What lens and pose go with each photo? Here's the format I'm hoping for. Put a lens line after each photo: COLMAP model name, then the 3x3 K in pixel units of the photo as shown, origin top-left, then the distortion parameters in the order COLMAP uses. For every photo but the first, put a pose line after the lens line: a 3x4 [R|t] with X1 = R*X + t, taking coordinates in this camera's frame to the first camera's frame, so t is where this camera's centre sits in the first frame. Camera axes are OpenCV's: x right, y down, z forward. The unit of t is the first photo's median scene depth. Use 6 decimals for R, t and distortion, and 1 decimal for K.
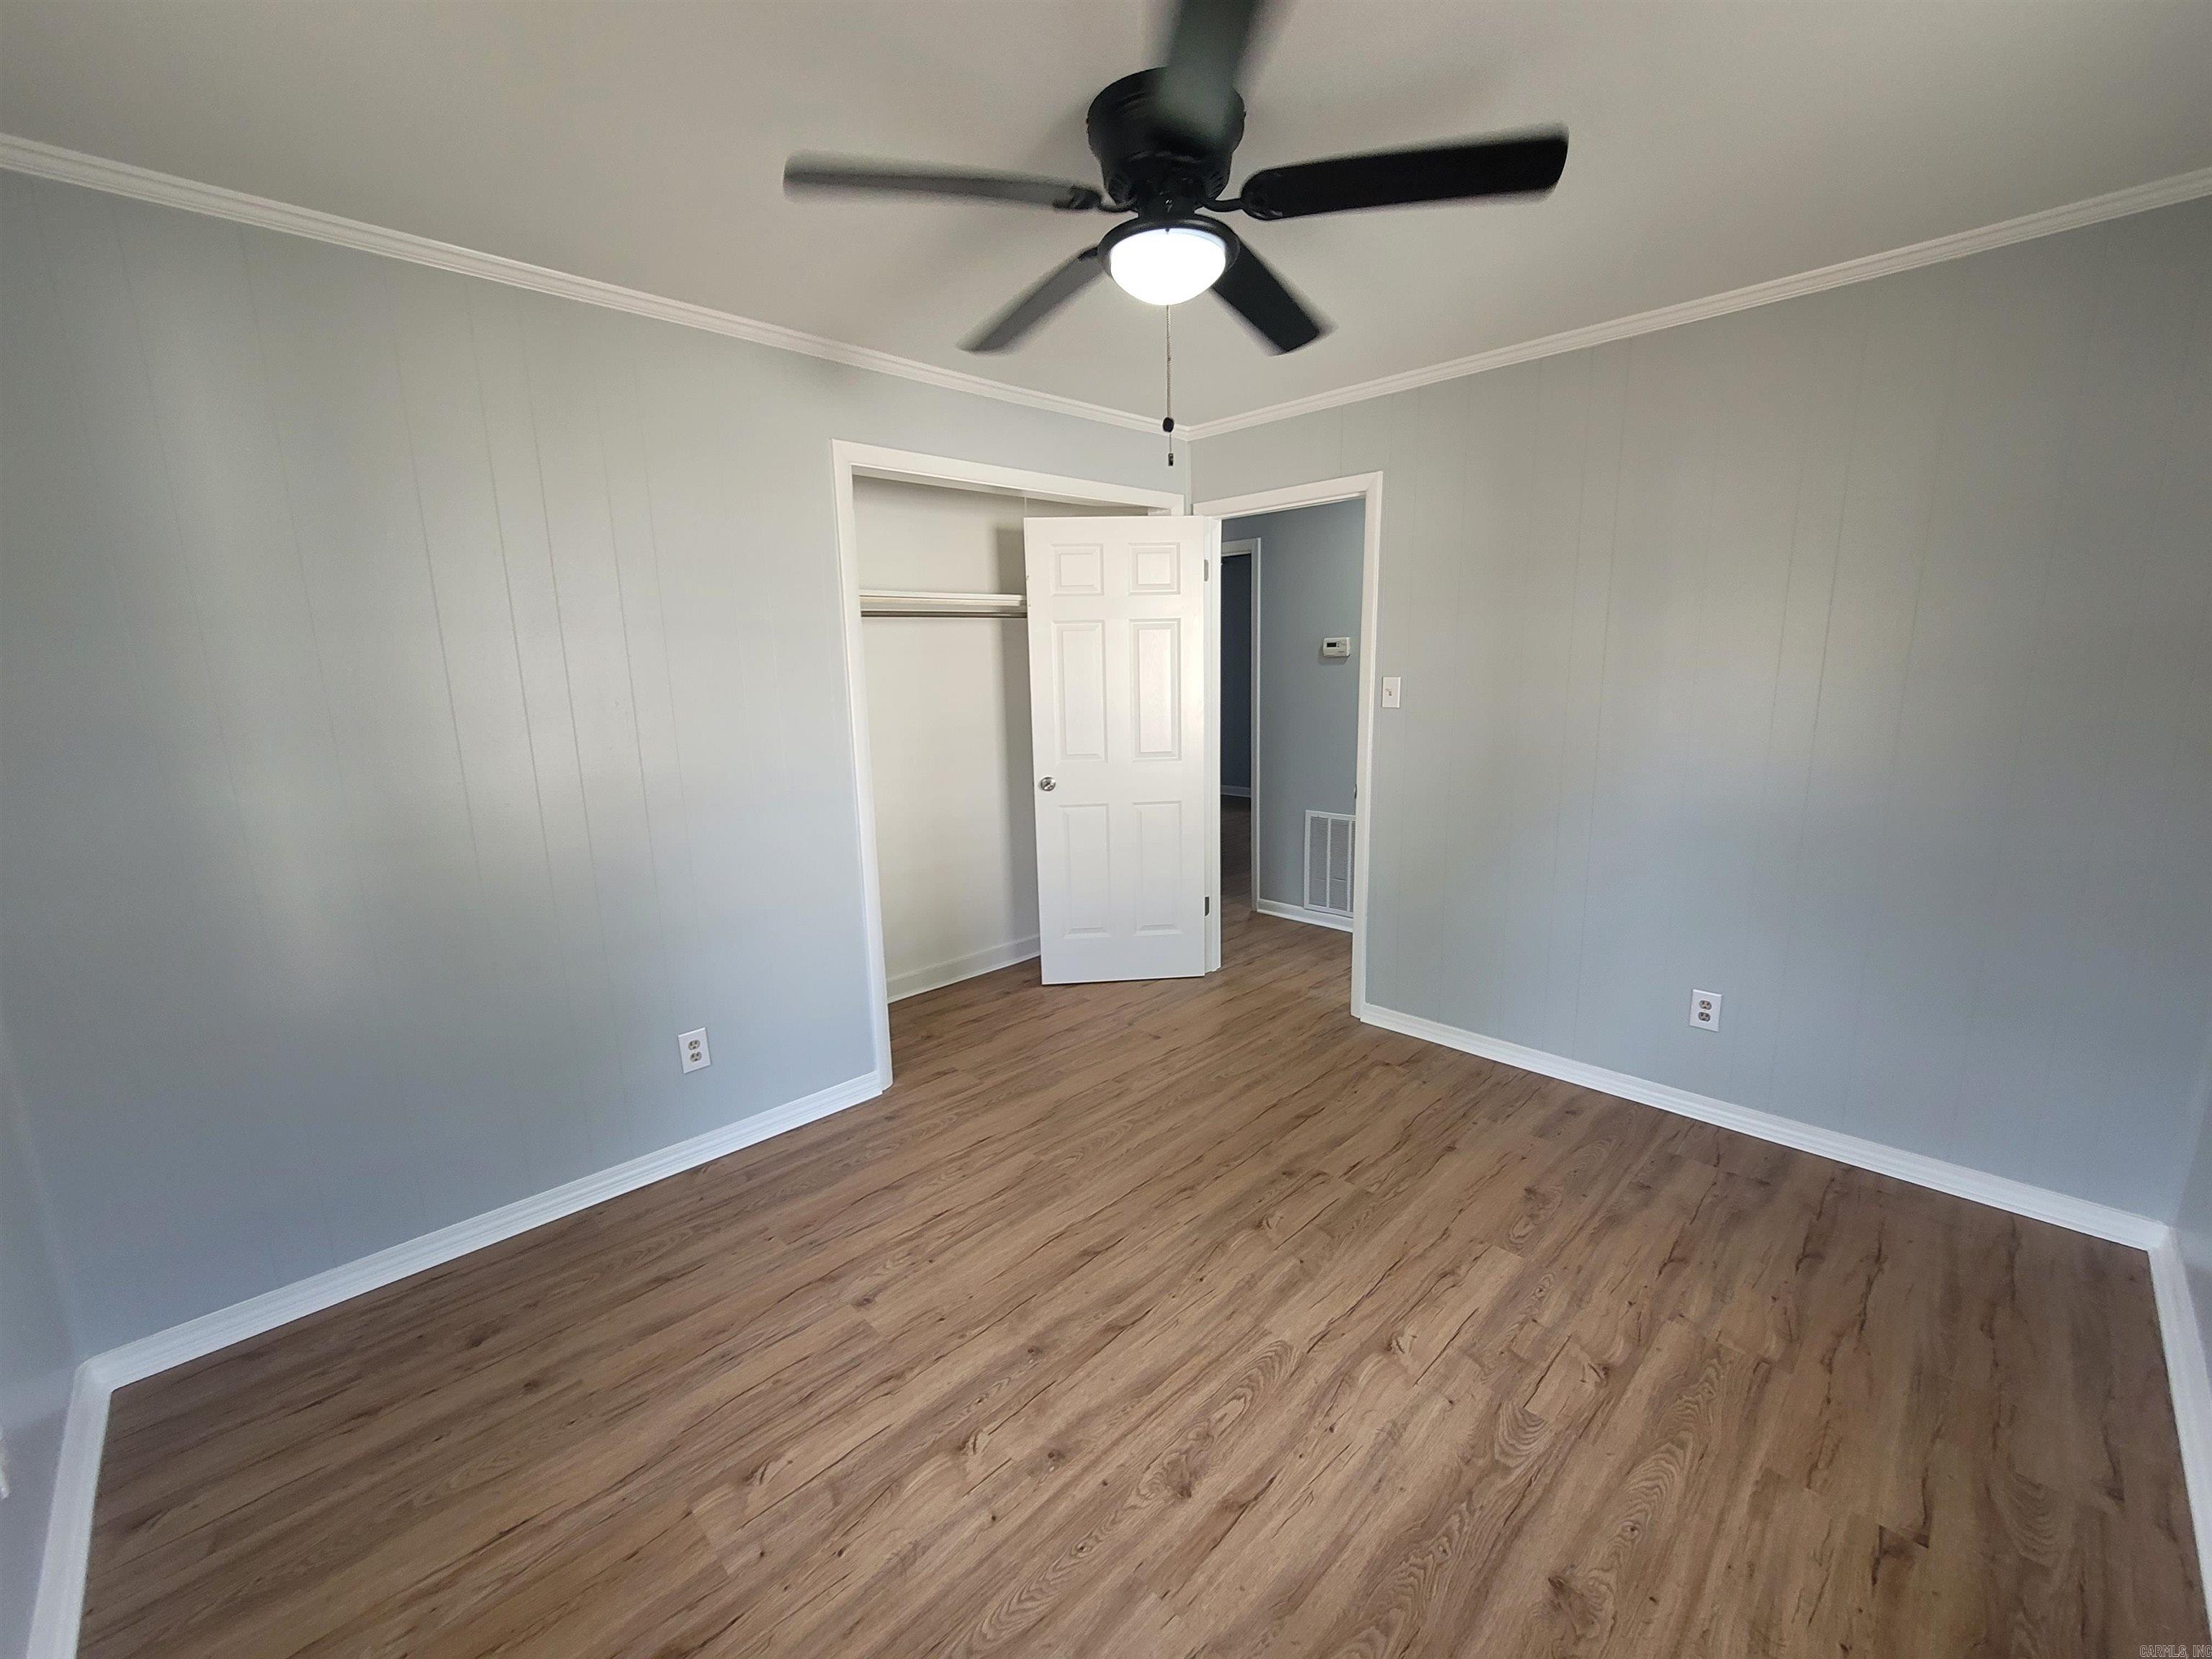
lens RADIAL K [[902.8, 0, 1103.4], [0, 902.8, 831.2], [0, 0, 1]] dist [0.000822, 0.000691]
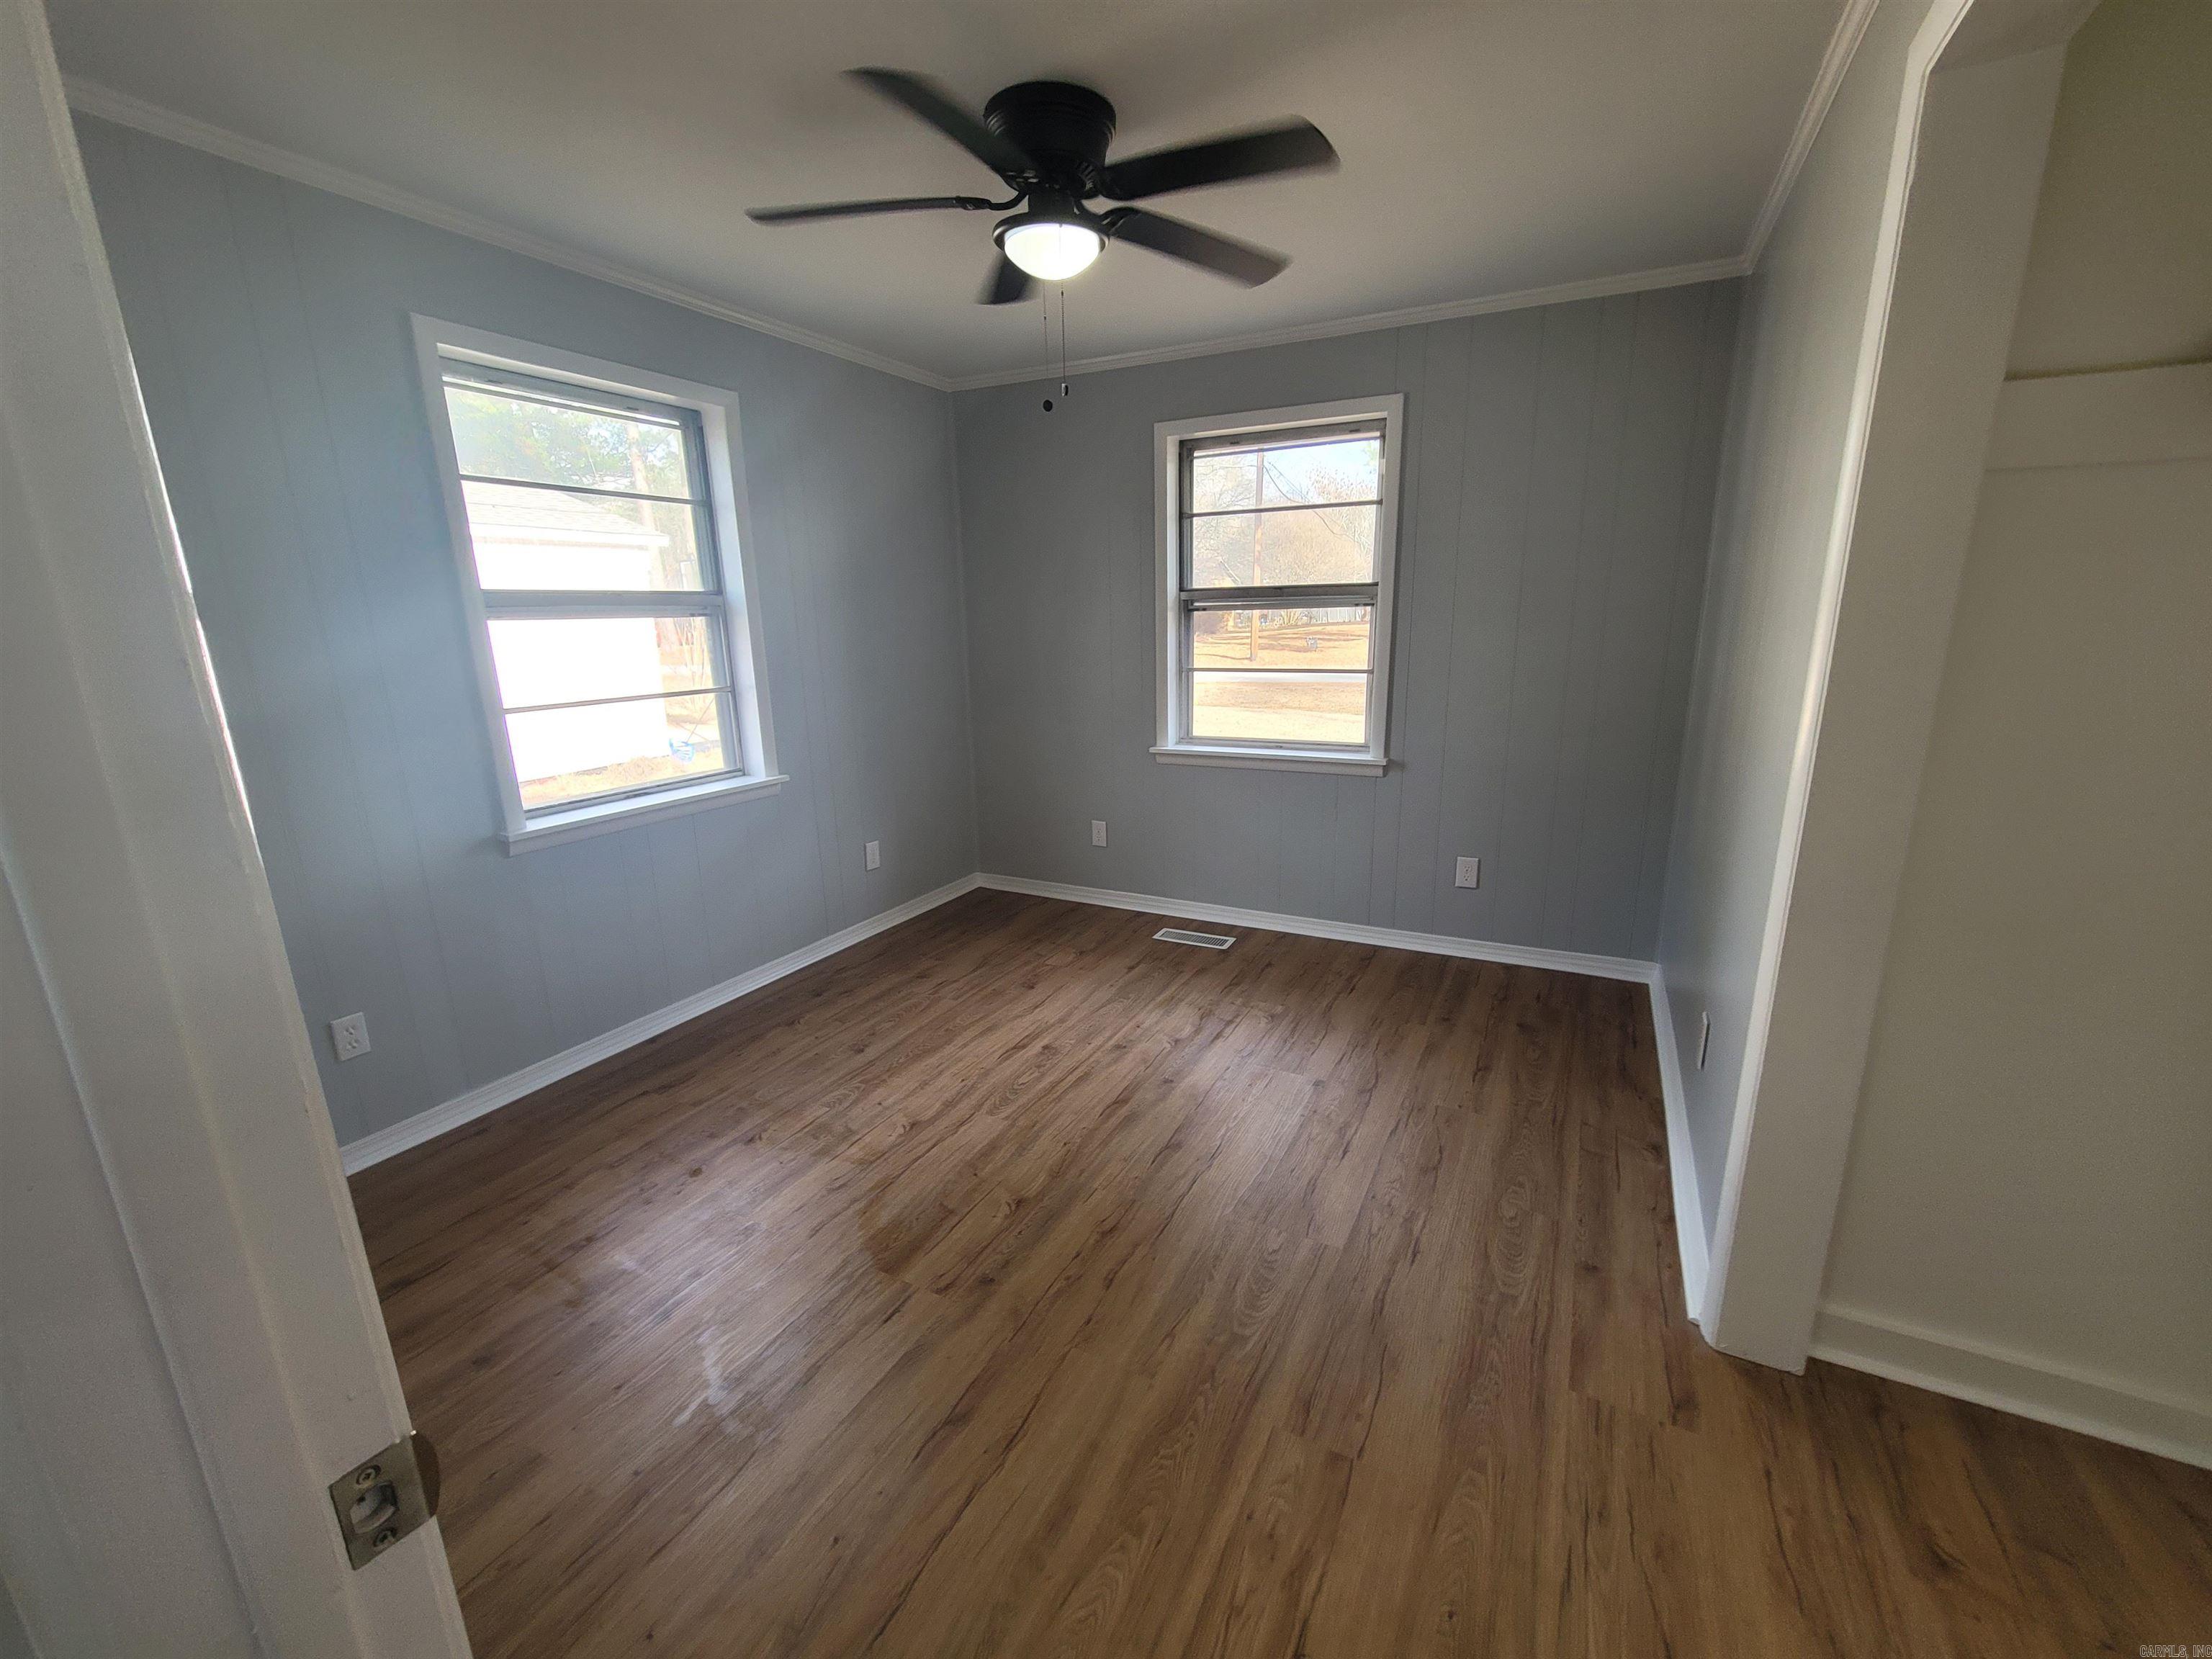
lens RADIAL K [[902.8, 0, 1106.5], [0, 902.8, 839.1], [0, 0, 1]] dist [0.000822, 0.000691]
pose [[-0.950084, 0.114407, -0.290260, 0.351091], [-0.019546, 0.906687, 0.421352, -0.325297], [0.311380, 0.405993, -0.859193, 1.876668]]
